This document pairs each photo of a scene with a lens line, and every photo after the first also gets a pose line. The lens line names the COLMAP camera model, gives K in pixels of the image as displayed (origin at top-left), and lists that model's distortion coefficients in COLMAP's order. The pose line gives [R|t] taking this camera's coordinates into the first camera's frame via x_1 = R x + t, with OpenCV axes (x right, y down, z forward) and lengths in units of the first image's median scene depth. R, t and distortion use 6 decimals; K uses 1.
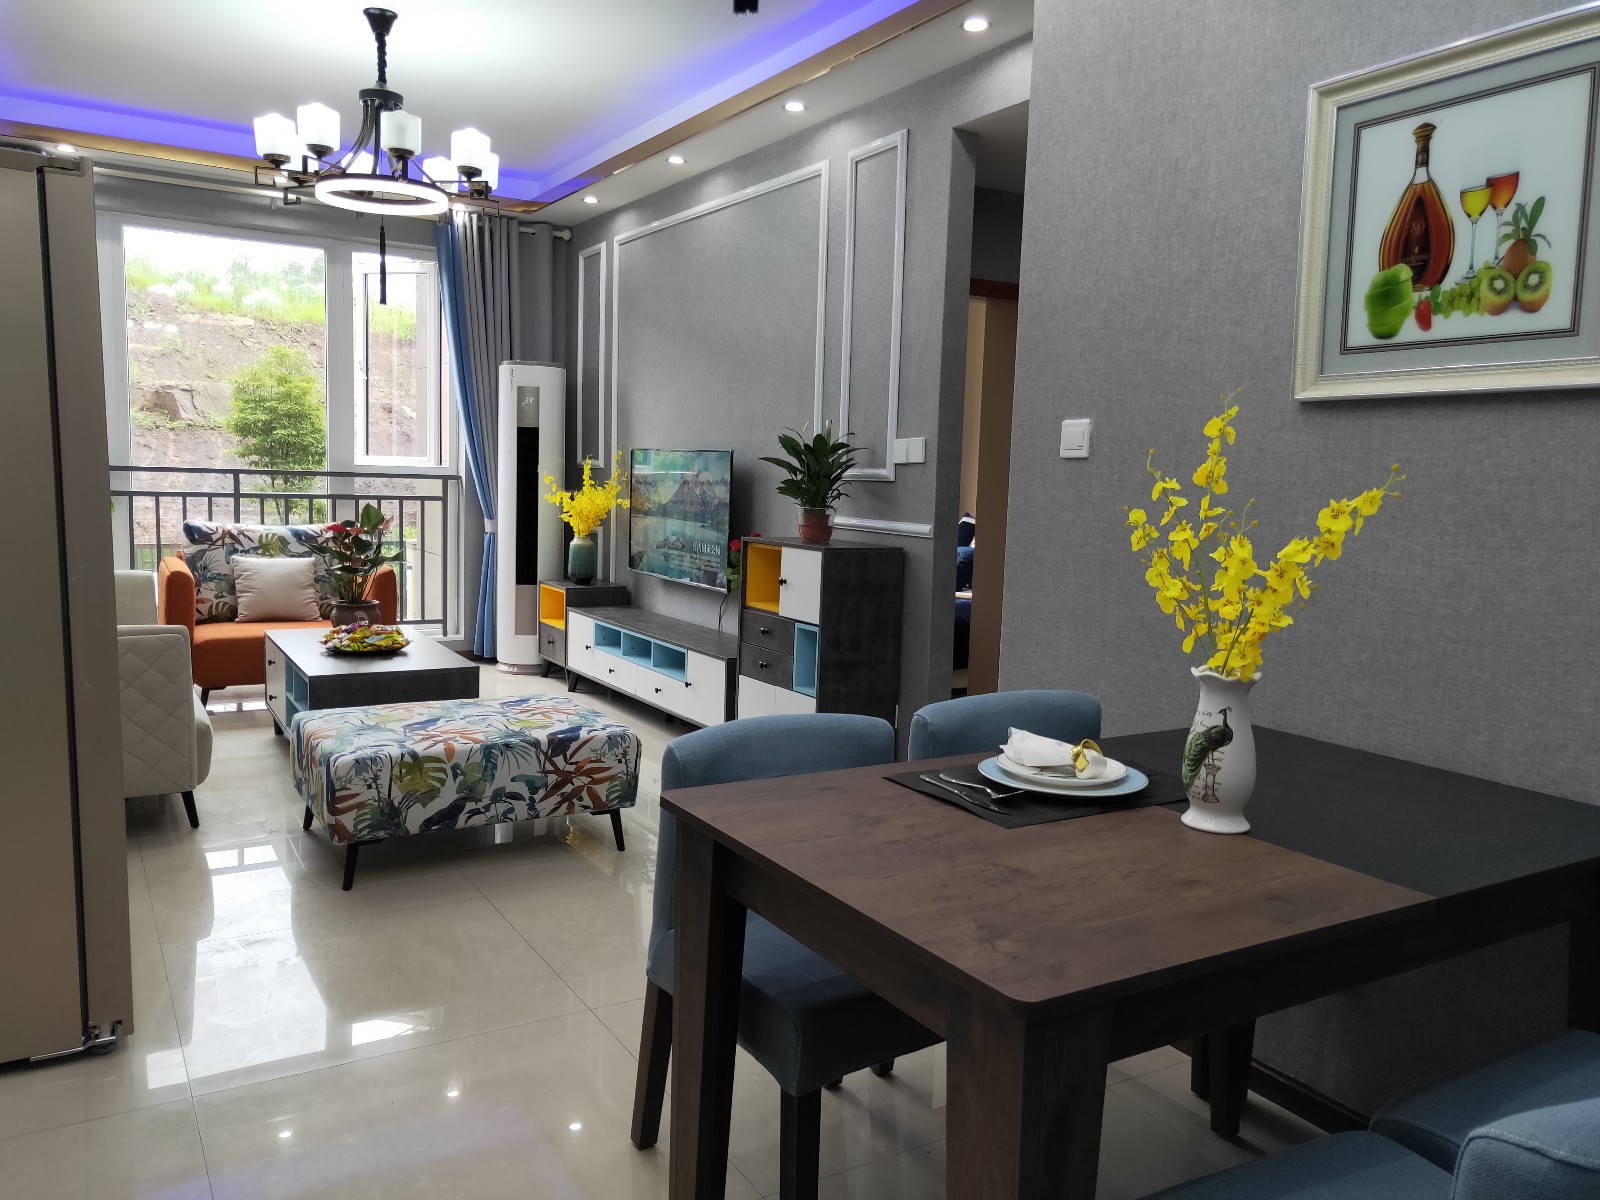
lens RADIAL K [[1224.0, 0, 800.2], [0, 1224.0, 596.0], [0, 0, 1]] dist [0.040194, -0.018900]
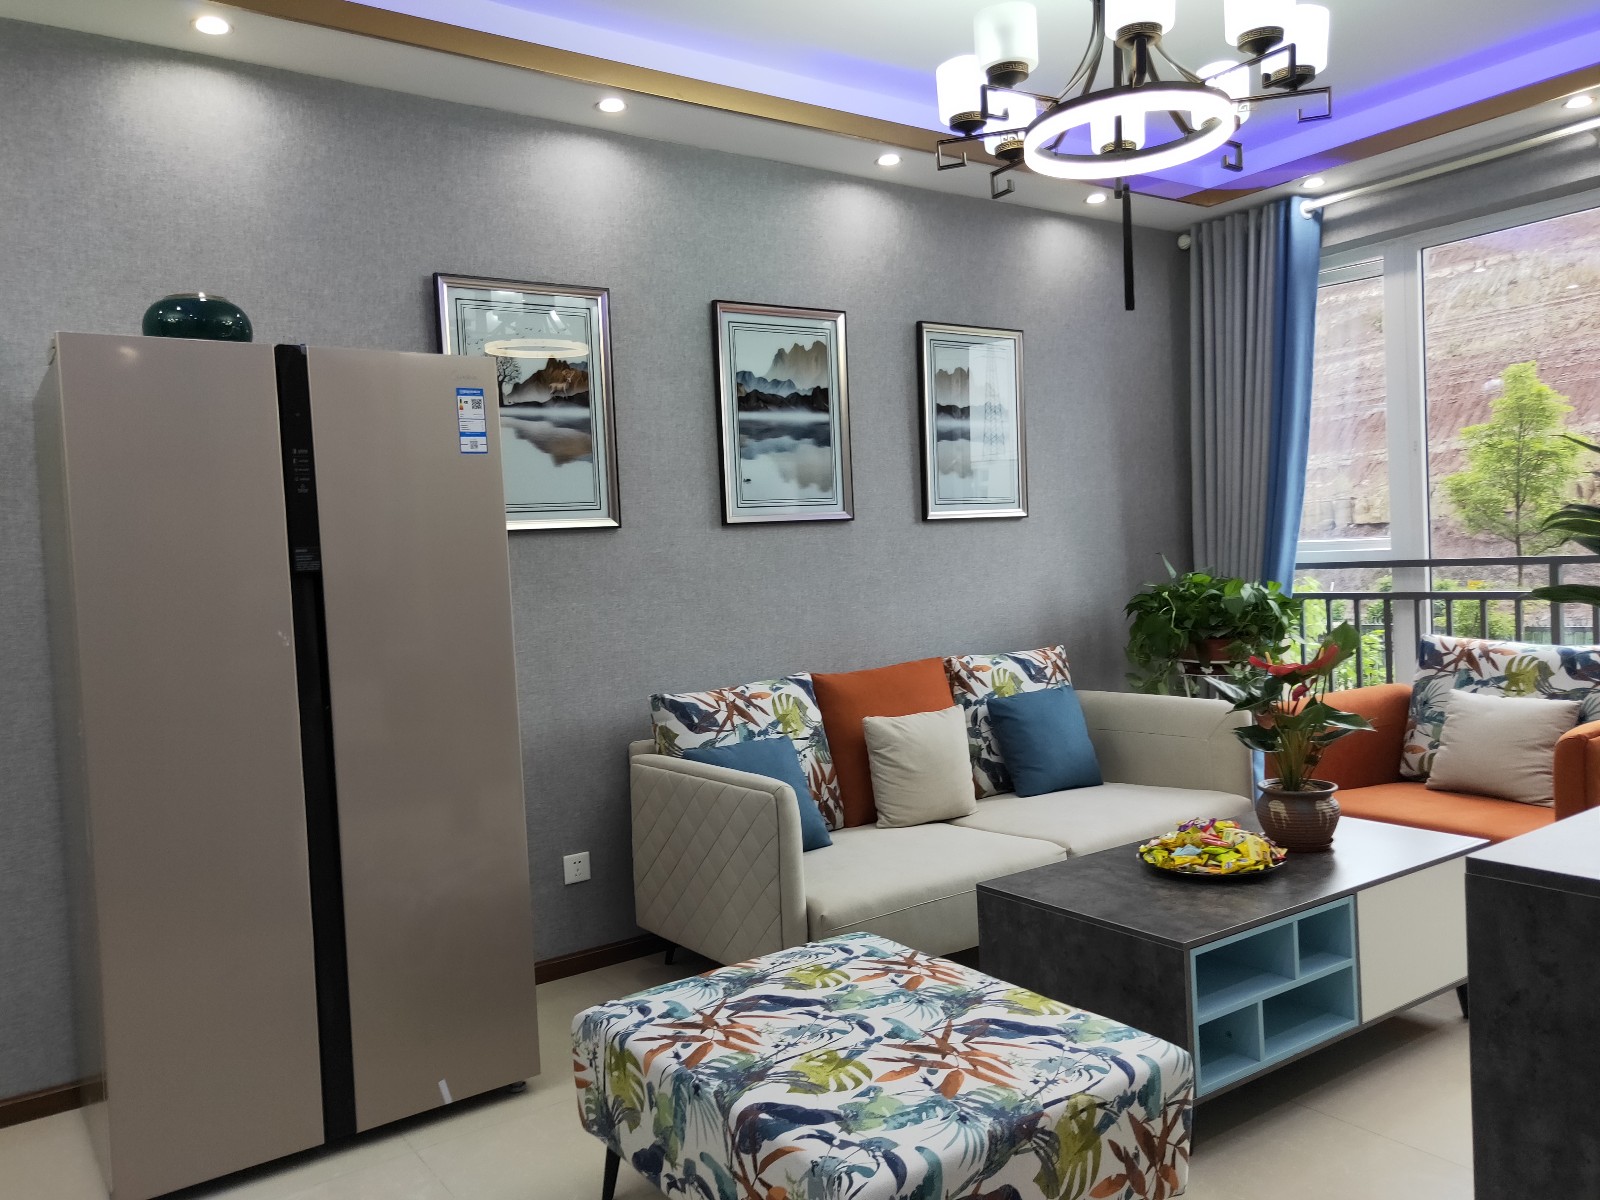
lens RADIAL K [[1224.0, 0, 799.8], [0, 1224.0, 598.5], [0, 0, 1]] dist [0.040194, -0.018900]
pose [[0.079304, 0.002079, -0.996848, 0.257406], [-0.056519, 0.998399, -0.002414, -0.081412], [0.995247, 0.056532, 0.079295, 0.795687]]
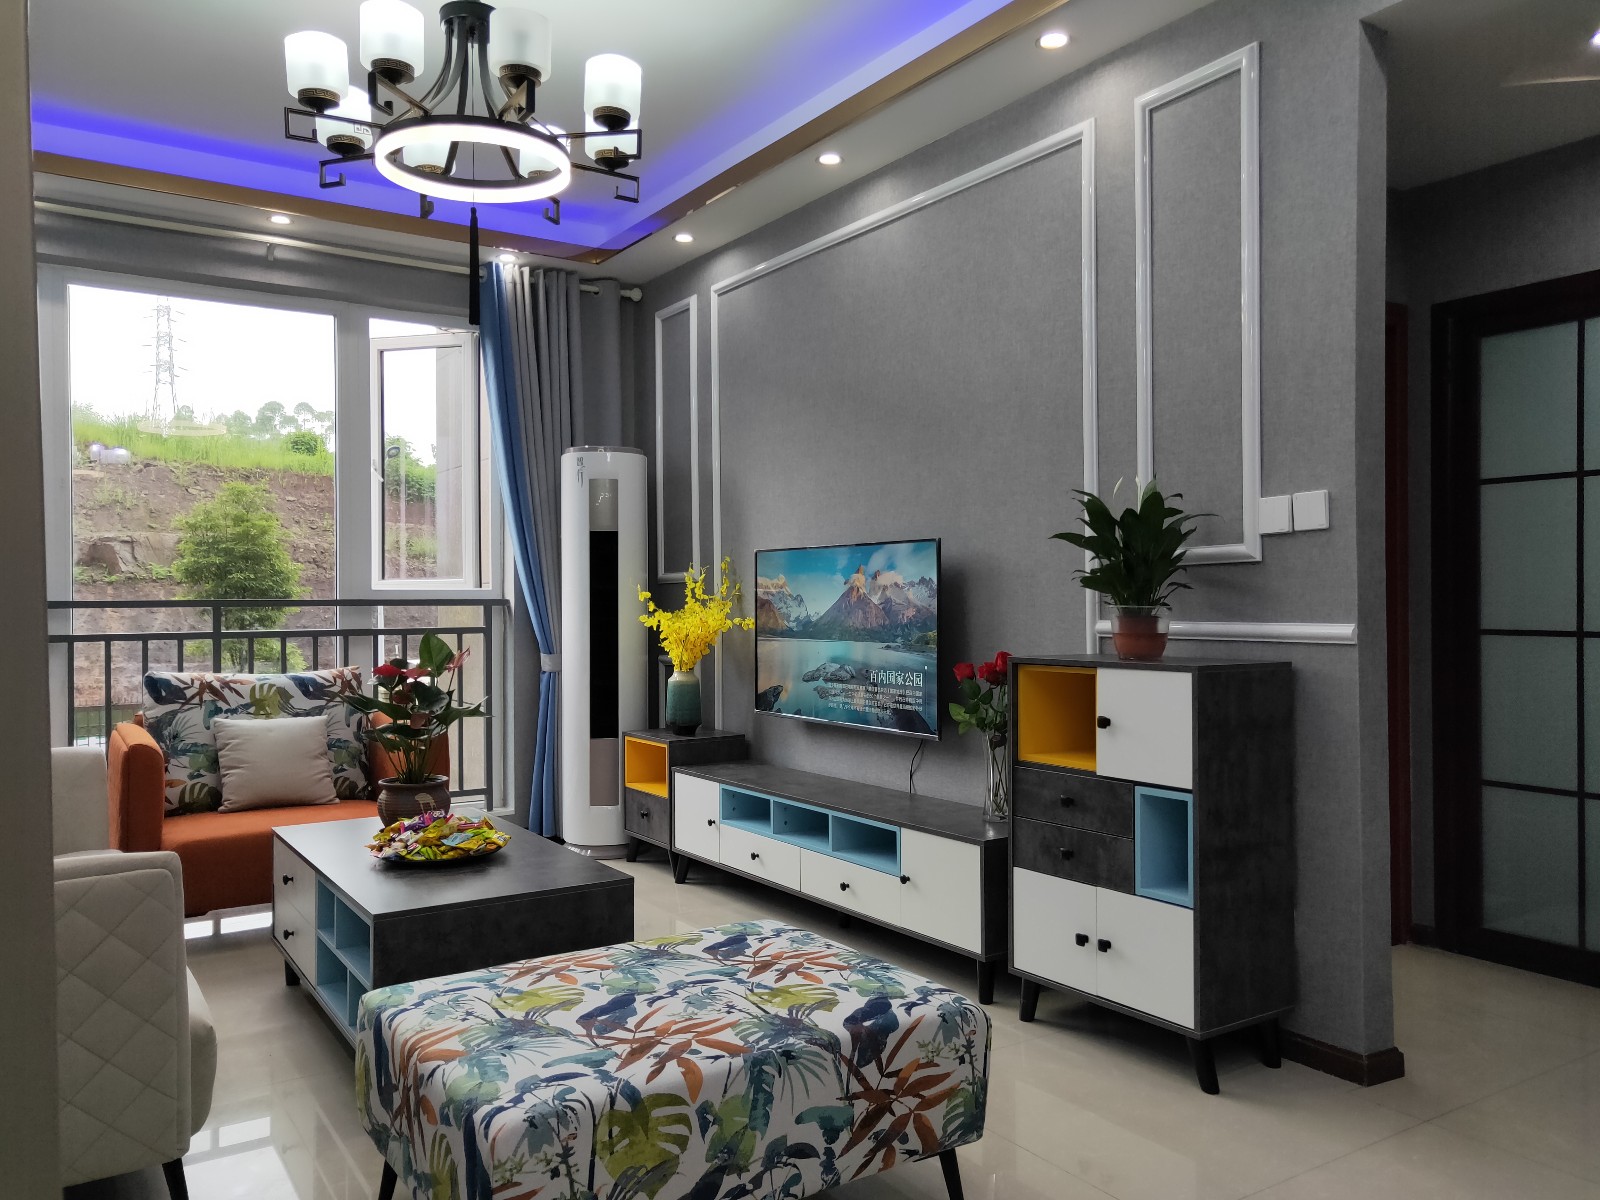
lens RADIAL K [[1224.0, 0, 801.0], [0, 1224.0, 598.5], [0, 0, 1]] dist [0.040194, -0.018900]
pose [[0.998299, -0.039061, 0.043288, -0.199627], [0.043399, 0.993600, -0.104290, -0.015947], [-0.038938, 0.105991, 0.993604, 0.357805]]
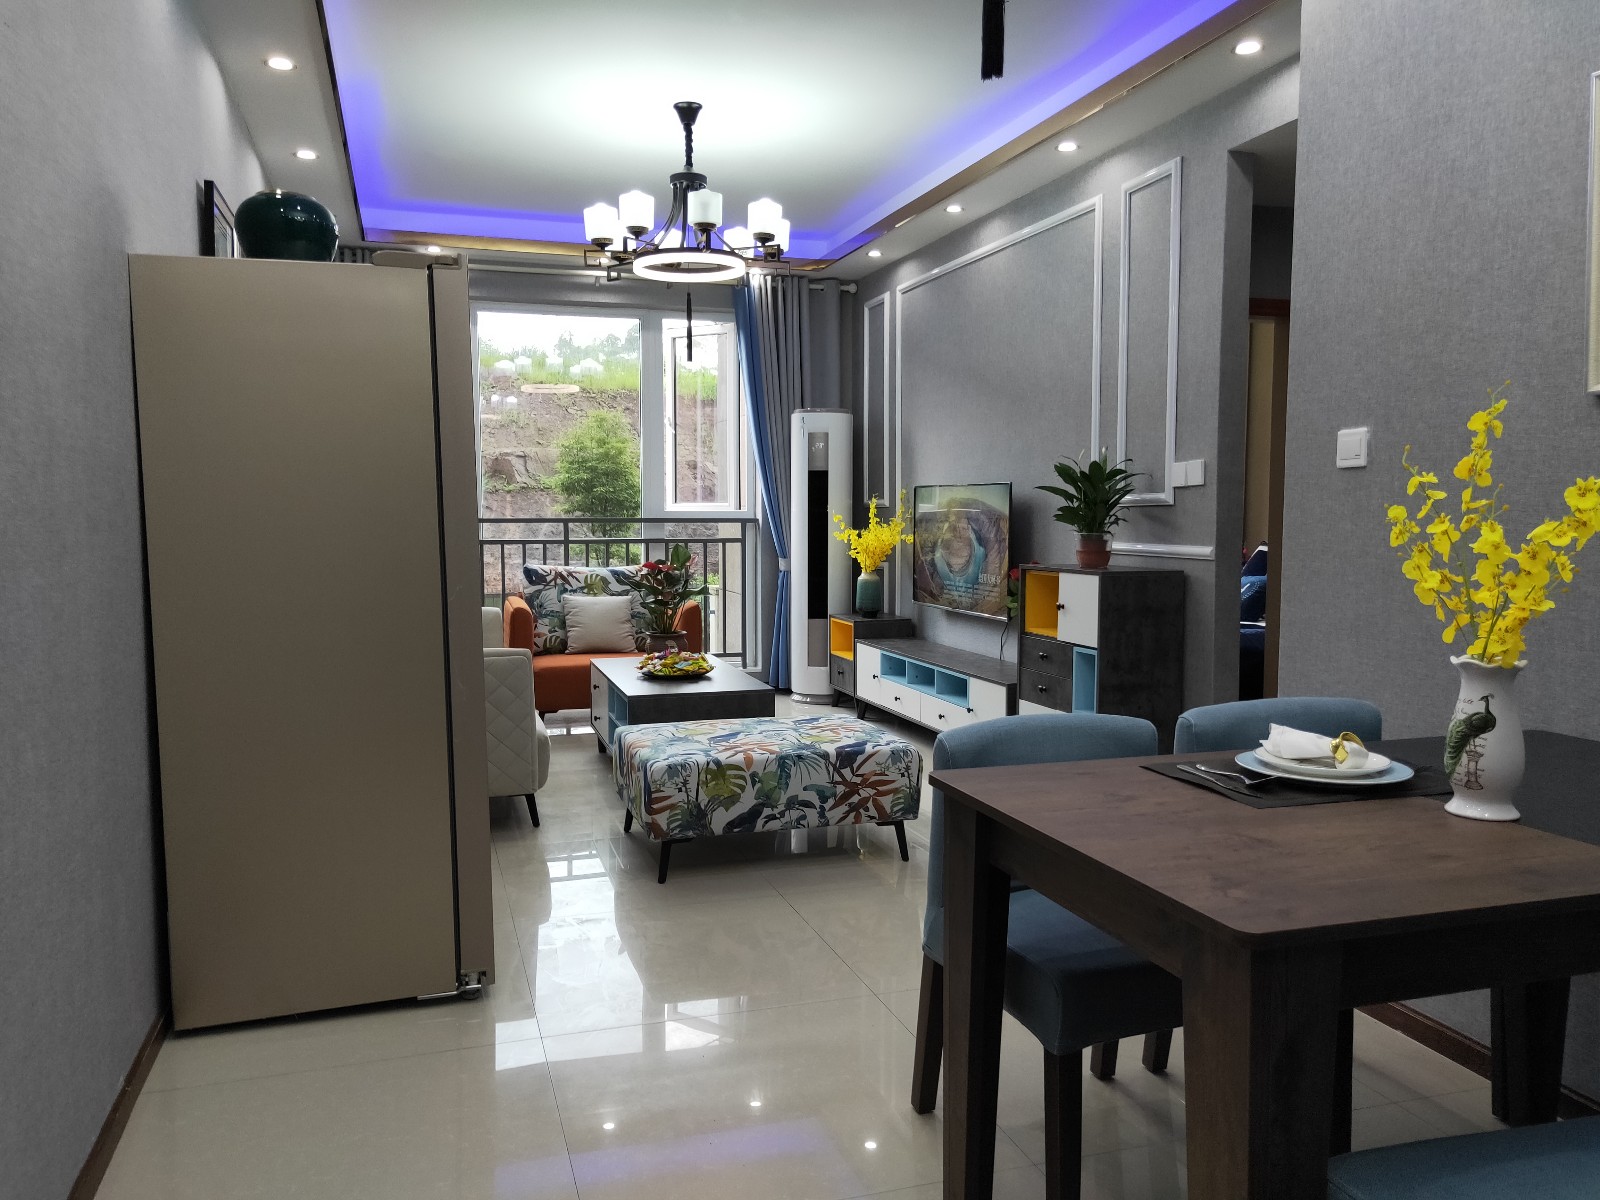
lens RADIAL K [[1224.0, 0, 794.1], [0, 1224.0, 598.2], [0, 0, 1]] dist [0.040194, -0.018900]
pose [[0.971045, -0.015548, -0.238389, 0.013836], [0.007204, 0.999332, -0.035832, 0.016432], [0.238787, 0.033077, 0.970508, -0.045636]]
